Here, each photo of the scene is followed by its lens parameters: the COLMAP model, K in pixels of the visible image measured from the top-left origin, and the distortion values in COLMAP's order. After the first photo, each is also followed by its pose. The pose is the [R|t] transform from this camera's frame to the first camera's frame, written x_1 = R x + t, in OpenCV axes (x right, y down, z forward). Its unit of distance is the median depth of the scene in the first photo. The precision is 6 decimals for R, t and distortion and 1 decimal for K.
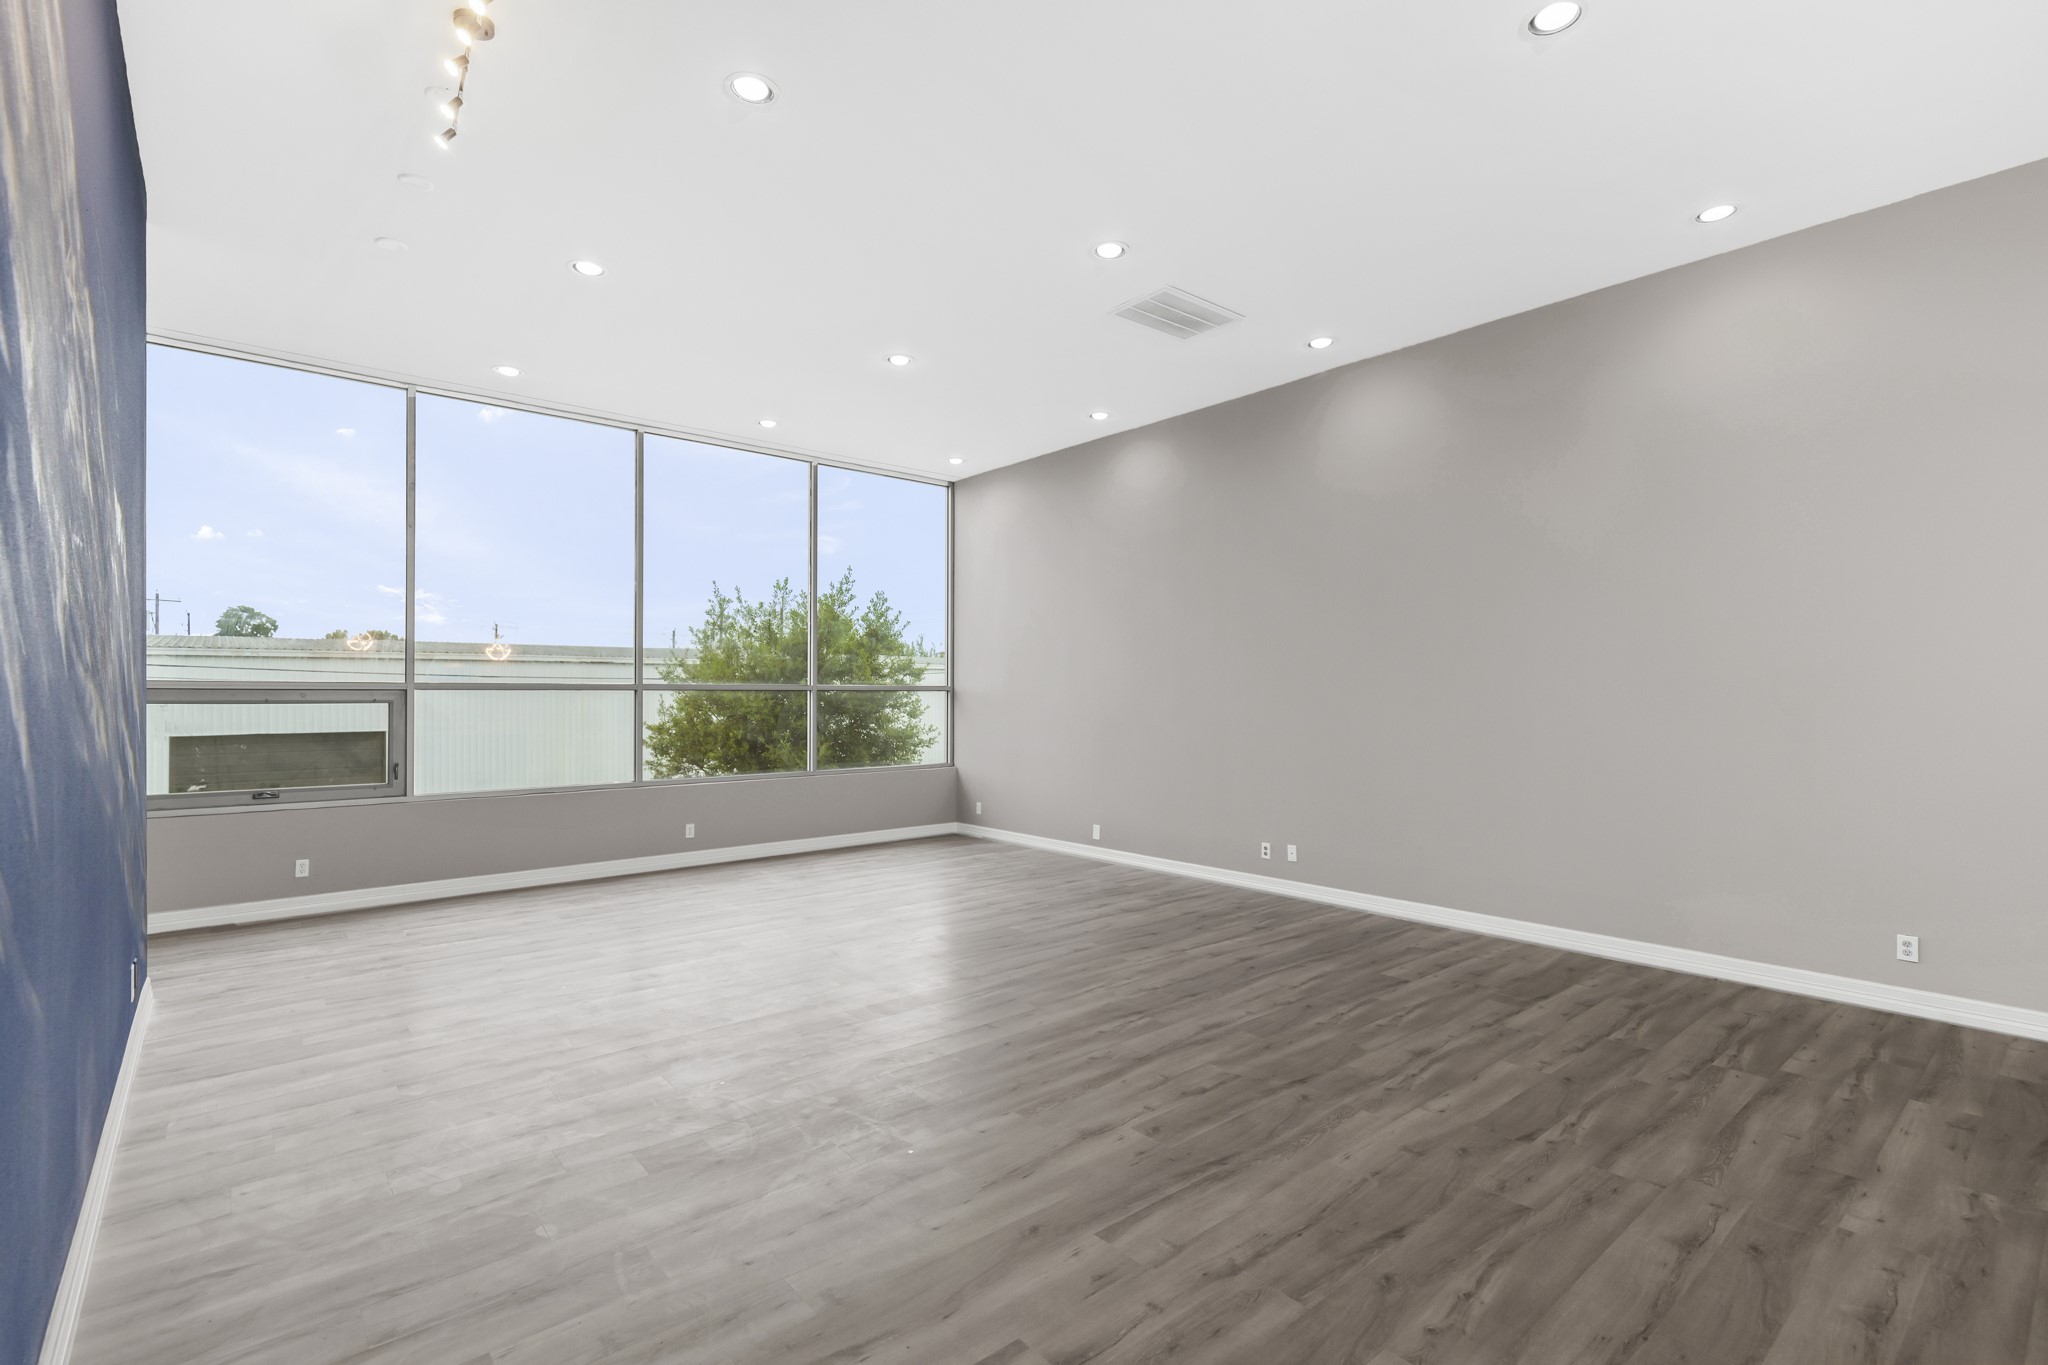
lens RADIAL K [[934.5, 0, 1038.1], [0, 934.5, 683.1], [0, 0, 1]] dist [-0.001599, 0.000330]
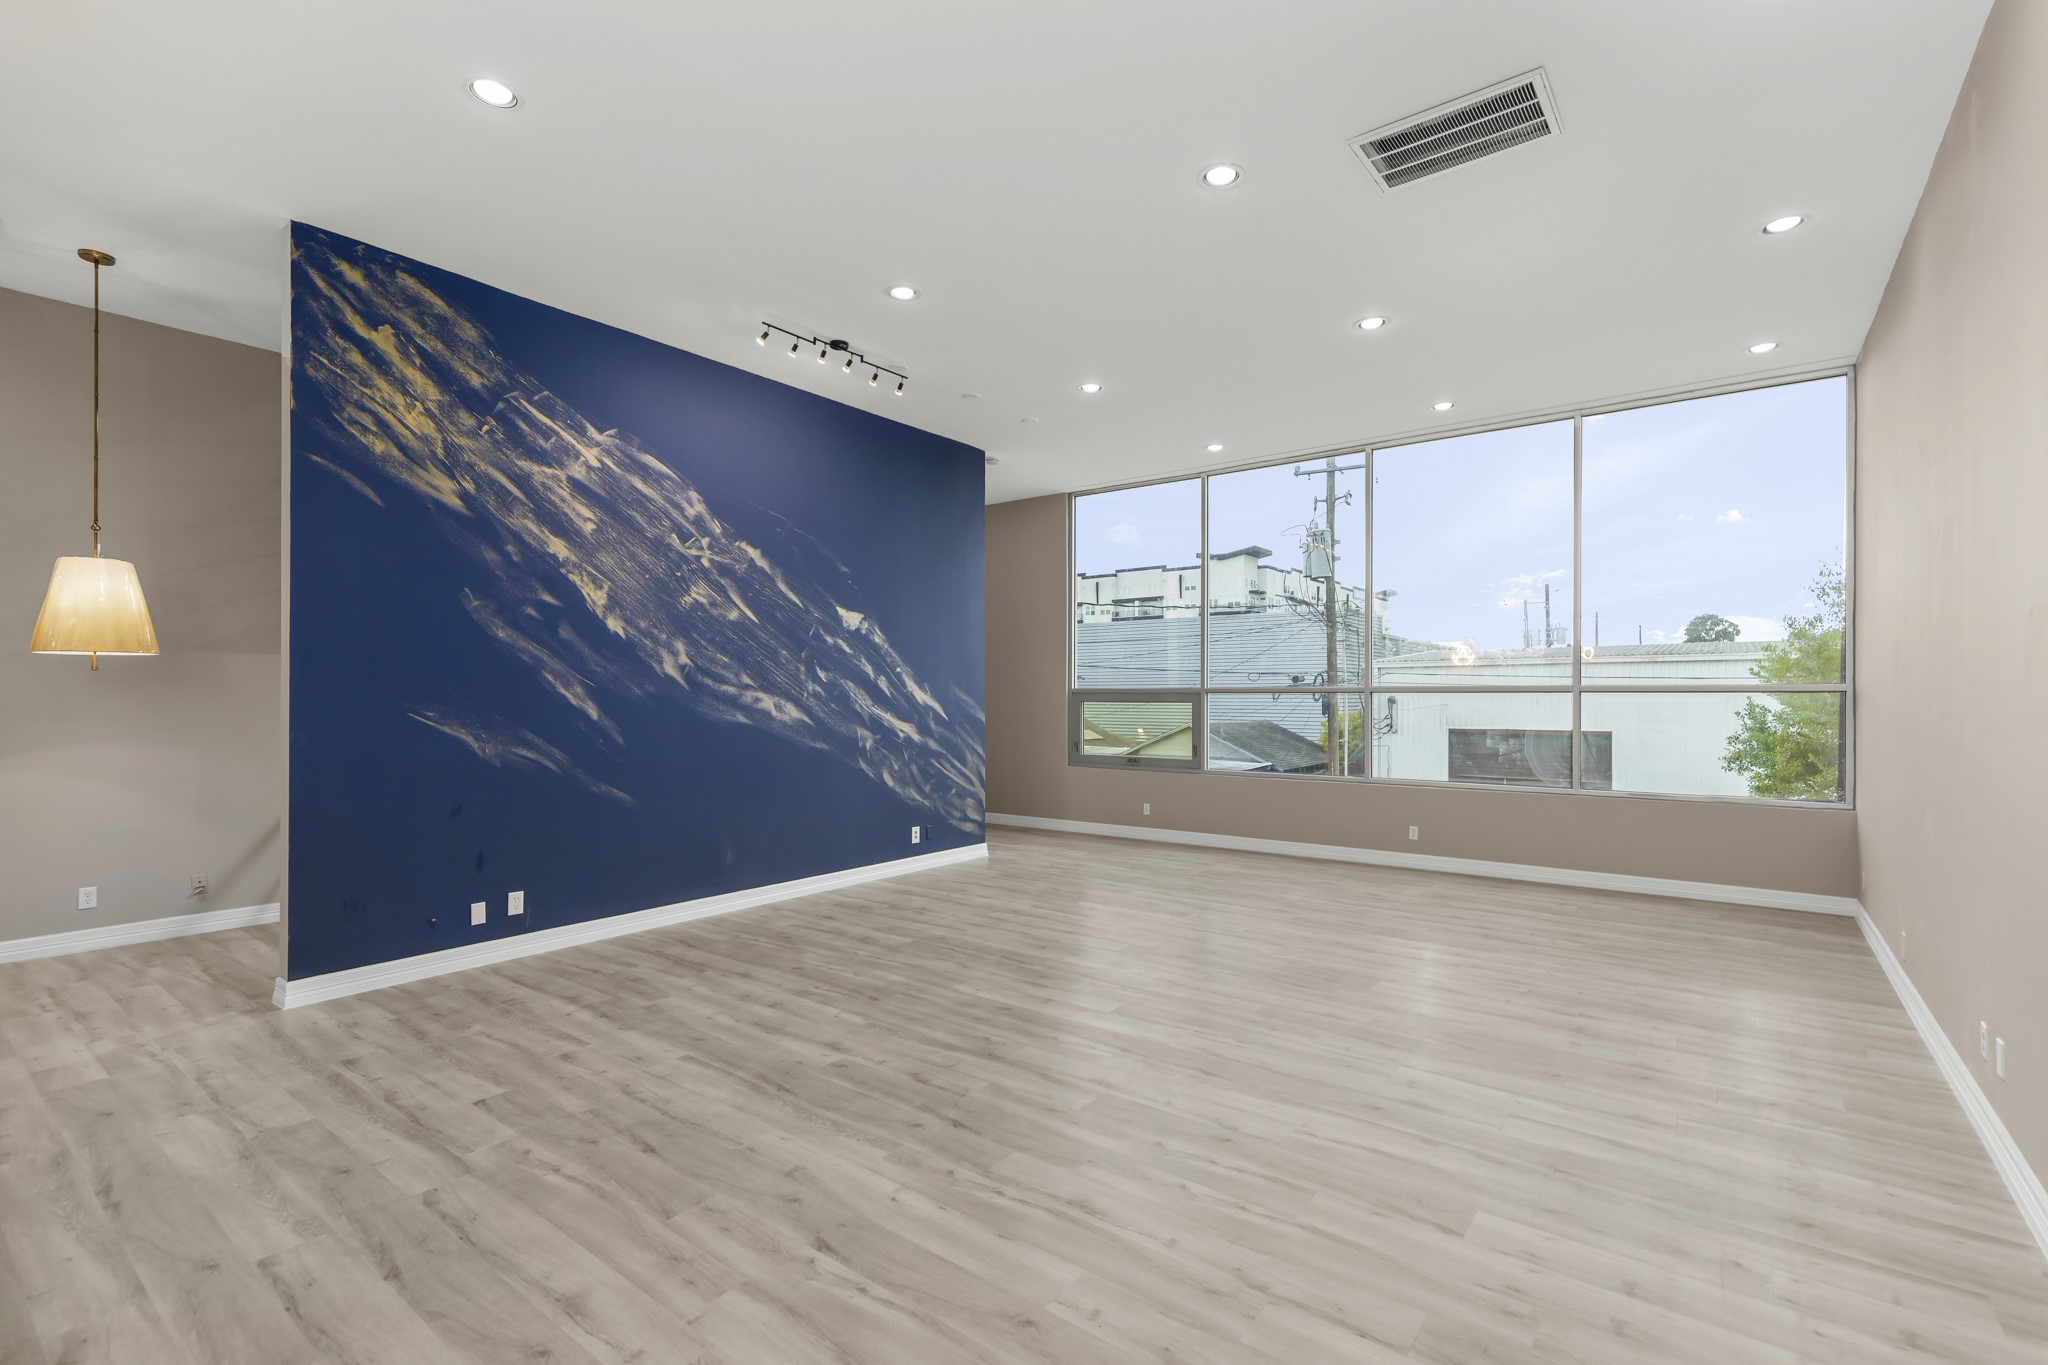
lens RADIAL K [[934.5, 0, 1036.8], [0, 934.5, 688.9], [0, 0, 1]] dist [-0.001599, 0.000330]
pose [[0.210525, -0.003908, -0.977581, 1.189088], [0.007784, 0.999967, -0.002322, 0.004361], [0.977557, -0.007121, 0.210549, 0.886508]]
